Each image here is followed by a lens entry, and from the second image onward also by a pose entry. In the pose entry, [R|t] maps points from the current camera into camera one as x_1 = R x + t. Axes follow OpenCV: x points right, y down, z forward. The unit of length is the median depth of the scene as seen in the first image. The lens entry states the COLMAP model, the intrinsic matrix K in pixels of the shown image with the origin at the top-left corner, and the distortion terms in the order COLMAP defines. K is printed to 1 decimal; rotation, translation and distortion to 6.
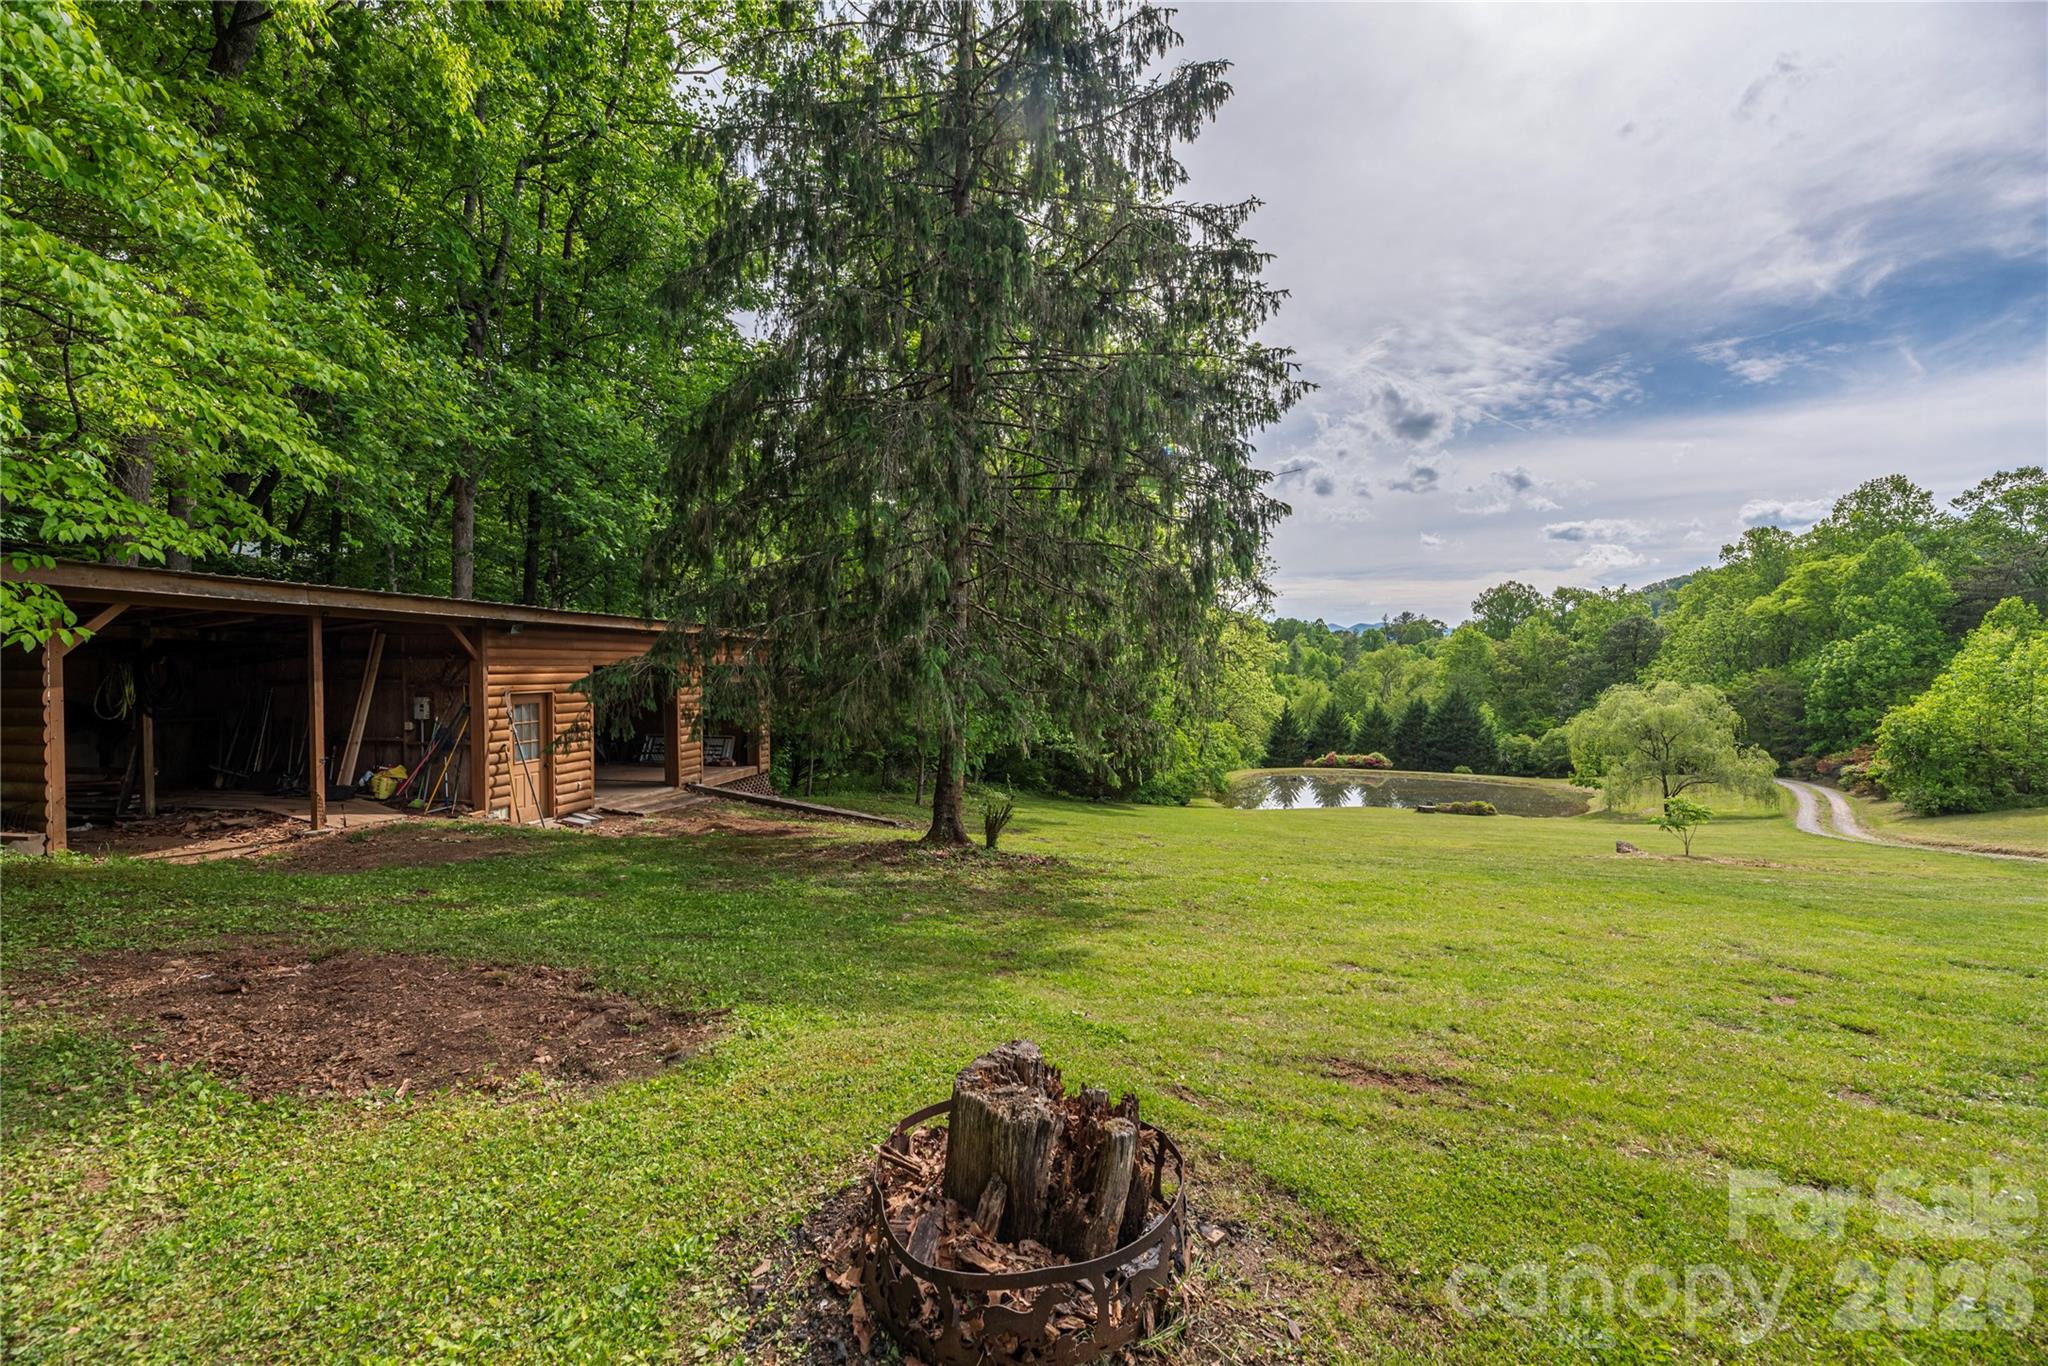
lens RADIAL K [[840.6, 0, 1013.5], [0, 840.6, 717.3], [0, 0, 1]] dist [-0.006778, 0.002202]
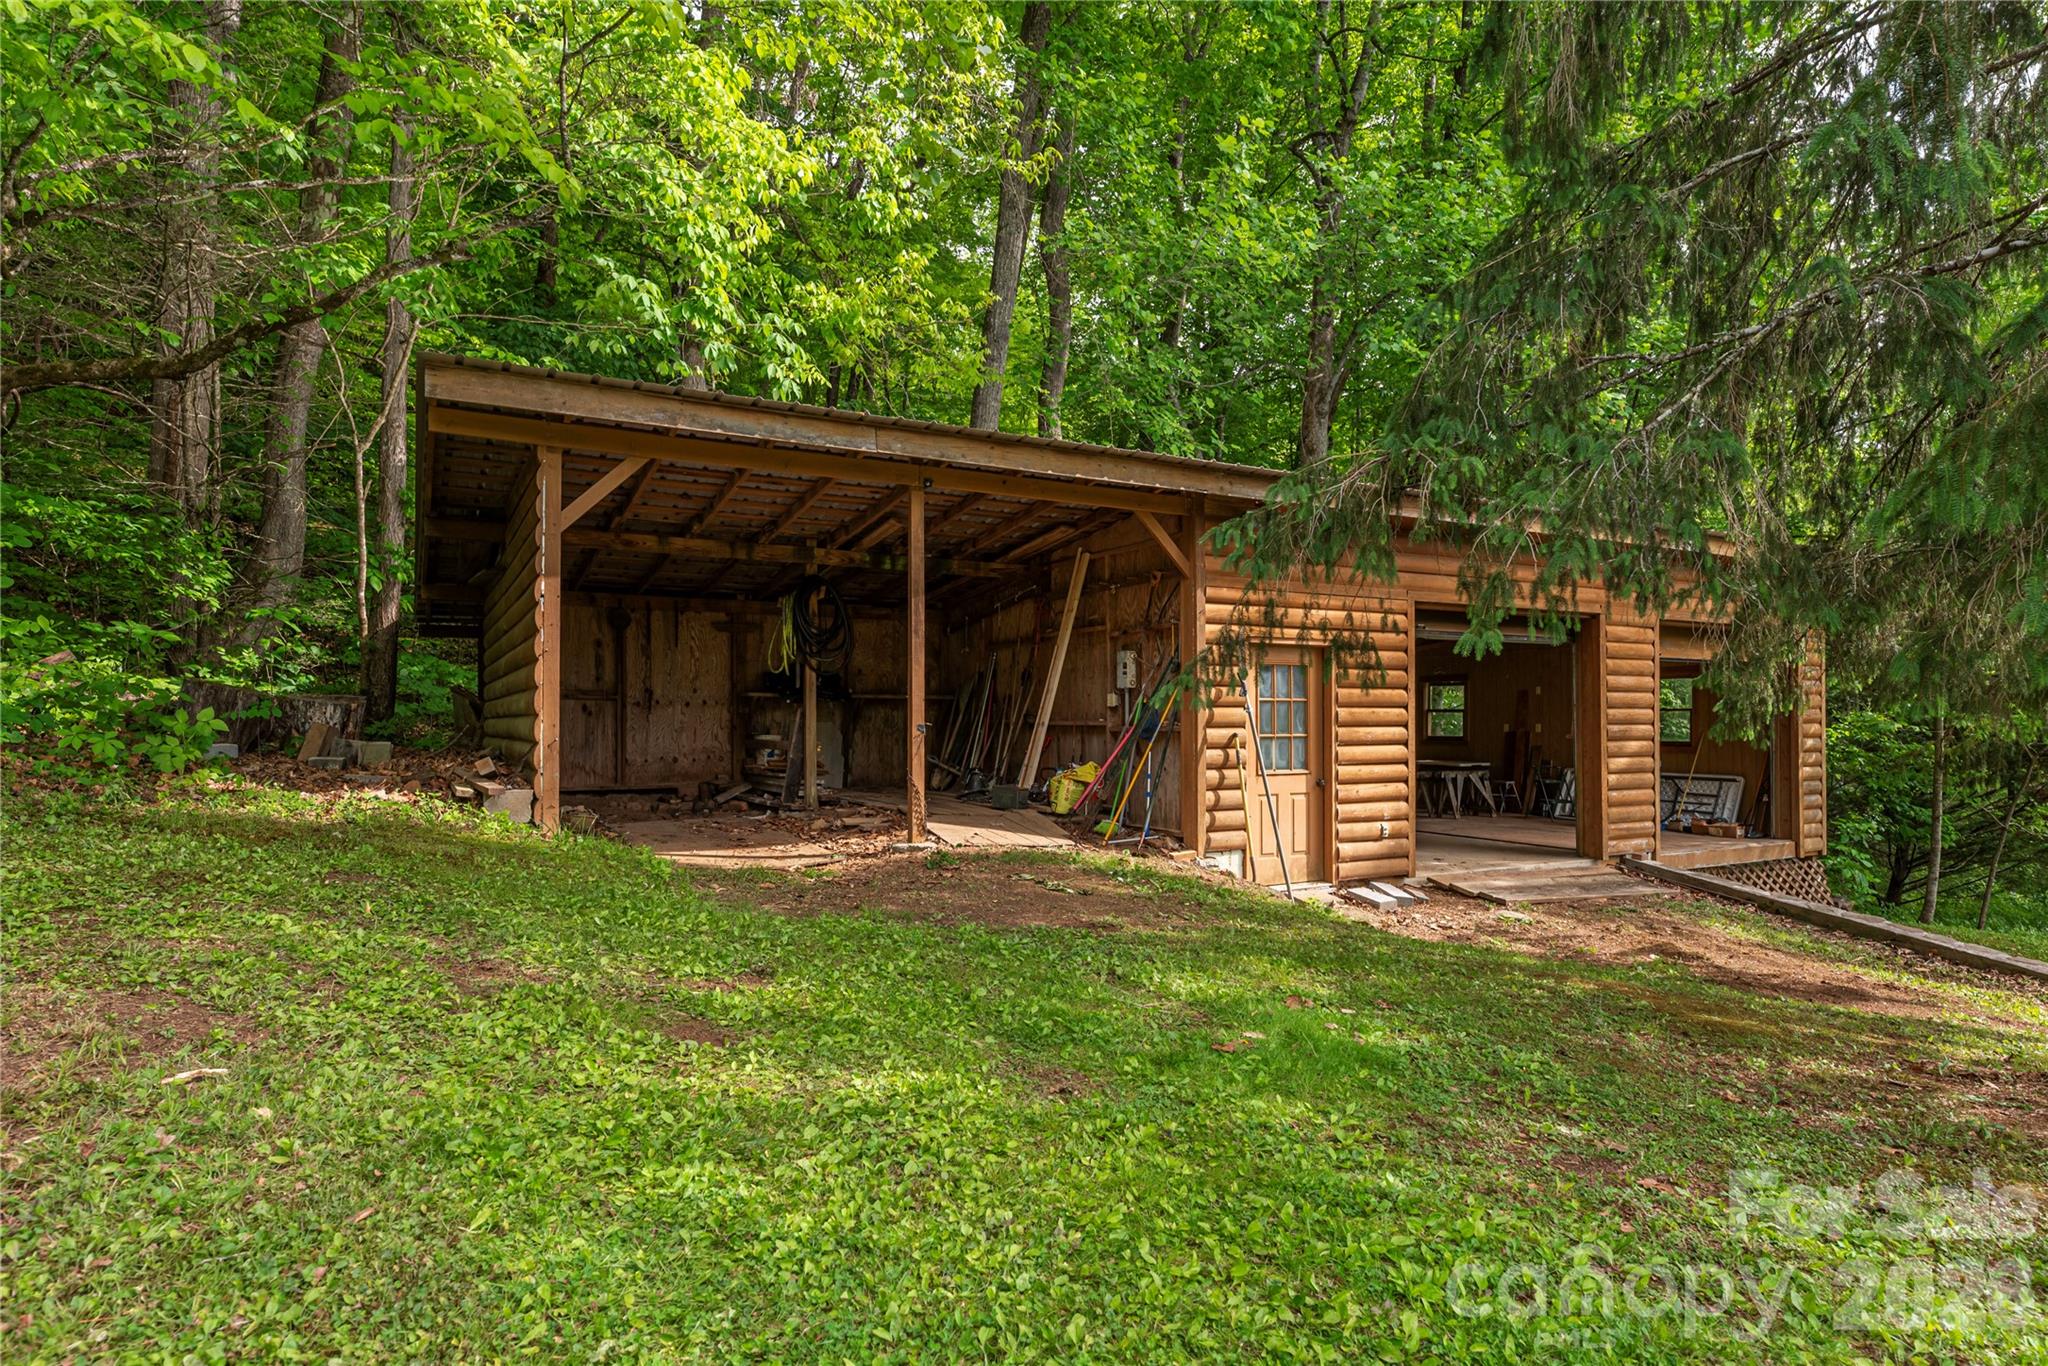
lens RADIAL K [[1143.6, 0, 1021.5], [0, 1143.6, 695.0], [0, 0, 1]] dist [-0.001612, -0.000325]
pose [[0.612213, -0.016592, -0.790519, -0.091596], [-0.047346, 0.997217, -0.057598, 0.049977], [0.789274, 0.072690, 0.609723, 0.384501]]
